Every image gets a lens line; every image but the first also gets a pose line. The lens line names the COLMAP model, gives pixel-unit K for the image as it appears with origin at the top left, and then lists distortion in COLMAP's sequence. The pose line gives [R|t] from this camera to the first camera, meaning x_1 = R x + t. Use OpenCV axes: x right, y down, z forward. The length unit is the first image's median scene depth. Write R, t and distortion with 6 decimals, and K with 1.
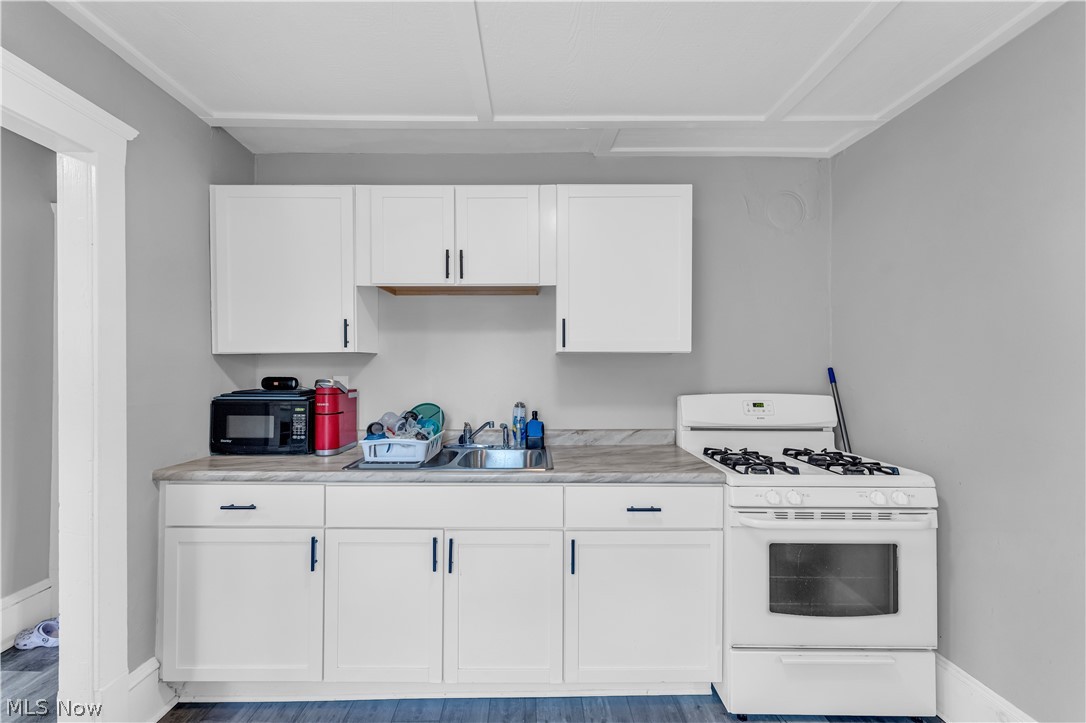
lens RADIAL K [[448.6, 0, 542.0], [0, 448.6, 366.4], [0, 0, 1]] dist [-0.007301, 0.000563]
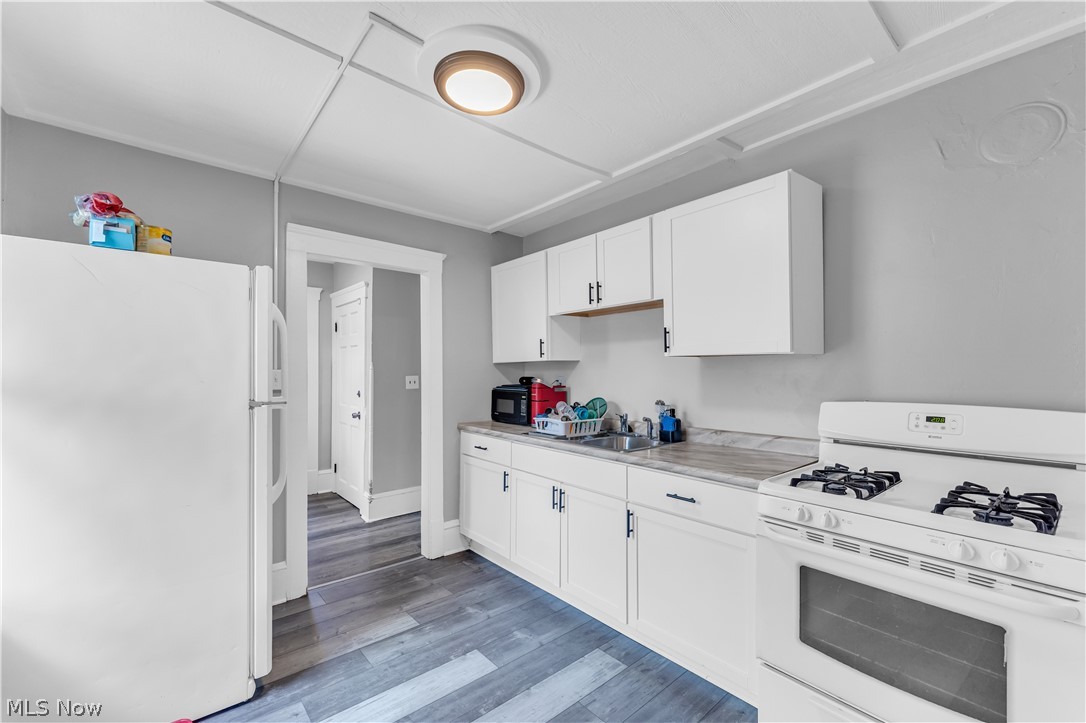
lens RADIAL K [[448.6, 0, 519.7], [0, 448.6, 368.4], [0, 0, 1]] dist [-0.007301, 0.000563]
pose [[0.616665, -0.007317, -0.787192, 0.703346], [0.005056, 0.999973, -0.005334, 0.002199], [0.787210, -0.000691, 0.616685, 0.001400]]
